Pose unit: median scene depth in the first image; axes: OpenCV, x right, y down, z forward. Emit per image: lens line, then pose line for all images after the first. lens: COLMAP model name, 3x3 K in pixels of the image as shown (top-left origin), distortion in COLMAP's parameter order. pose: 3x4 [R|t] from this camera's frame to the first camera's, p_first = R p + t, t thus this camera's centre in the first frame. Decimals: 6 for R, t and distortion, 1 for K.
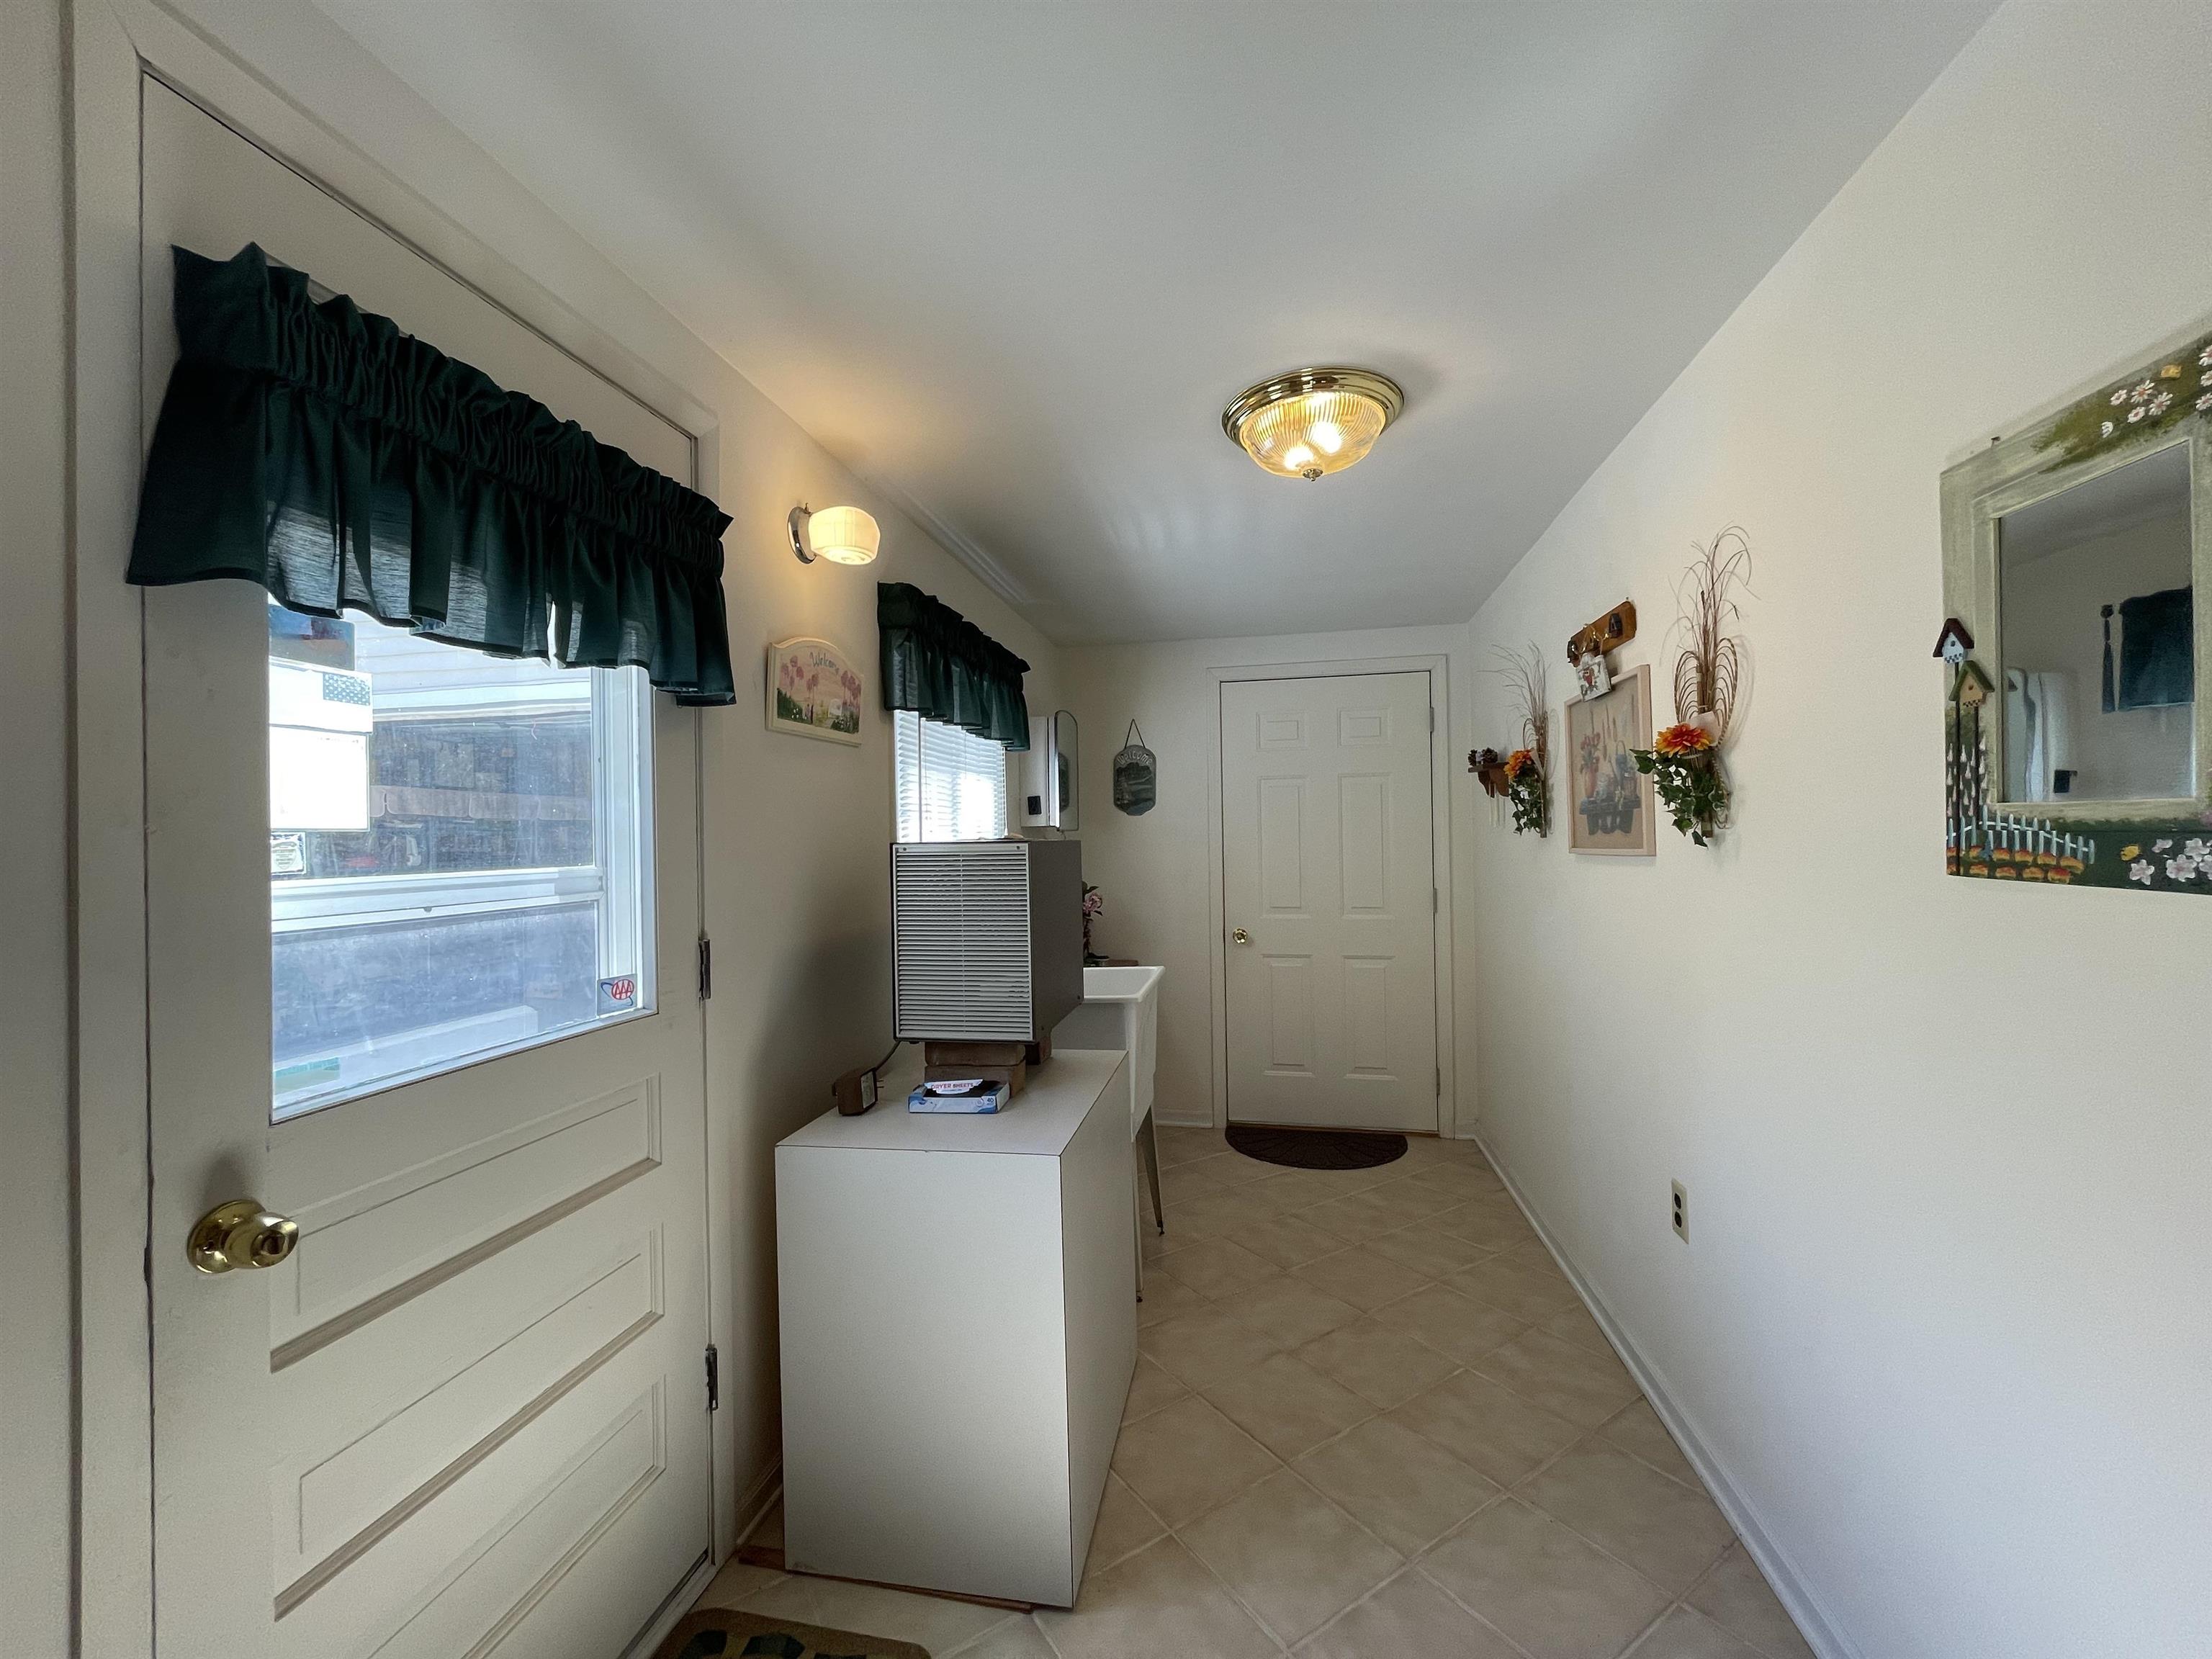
lens RADIAL K [[889.4, 0, 1095.7], [0, 889.4, 832.6], [0, 0, 1]] dist [-0.001348, -0.000515]
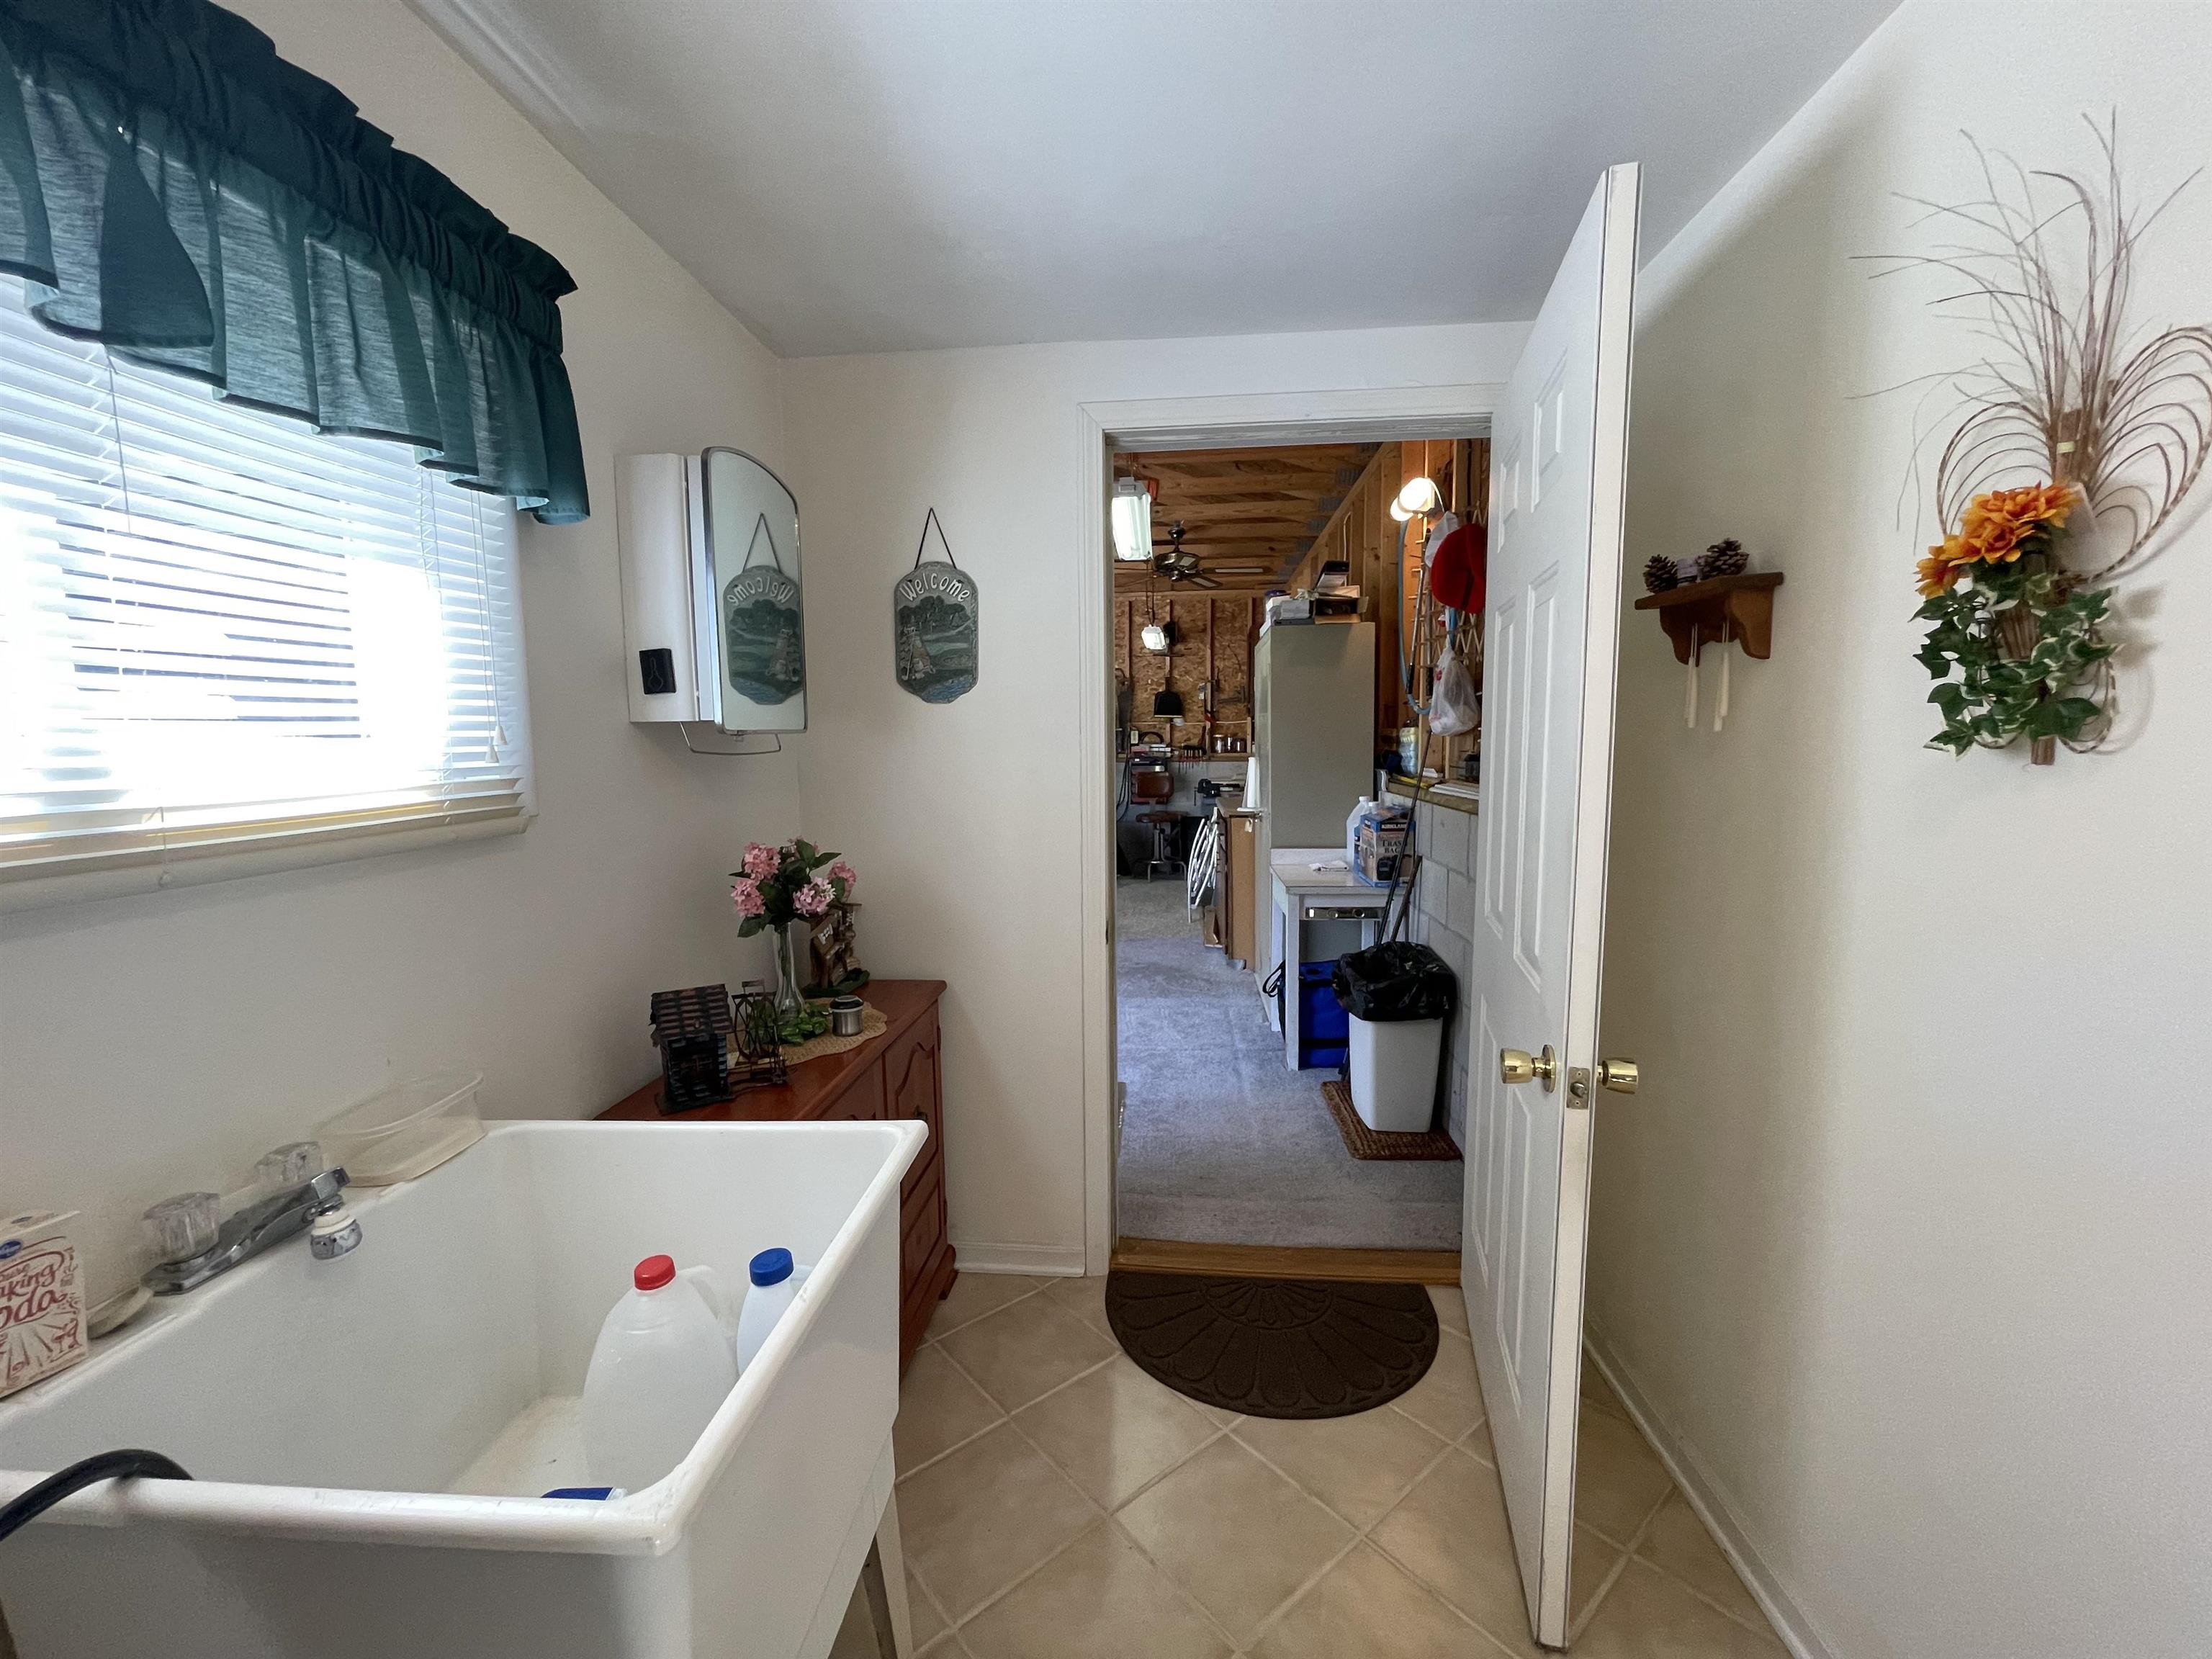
lens RADIAL K [[889.4, 0, 1095.7], [0, 889.4, 832.6], [0, 0, 1]] dist [-0.001348, -0.000515]
pose [[0.993654, -0.007189, 0.112247, 0.077824], [-0.005382, 0.993773, 0.111291, -0.002628], [-0.112348, -0.111189, 0.987428, 0.484671]]
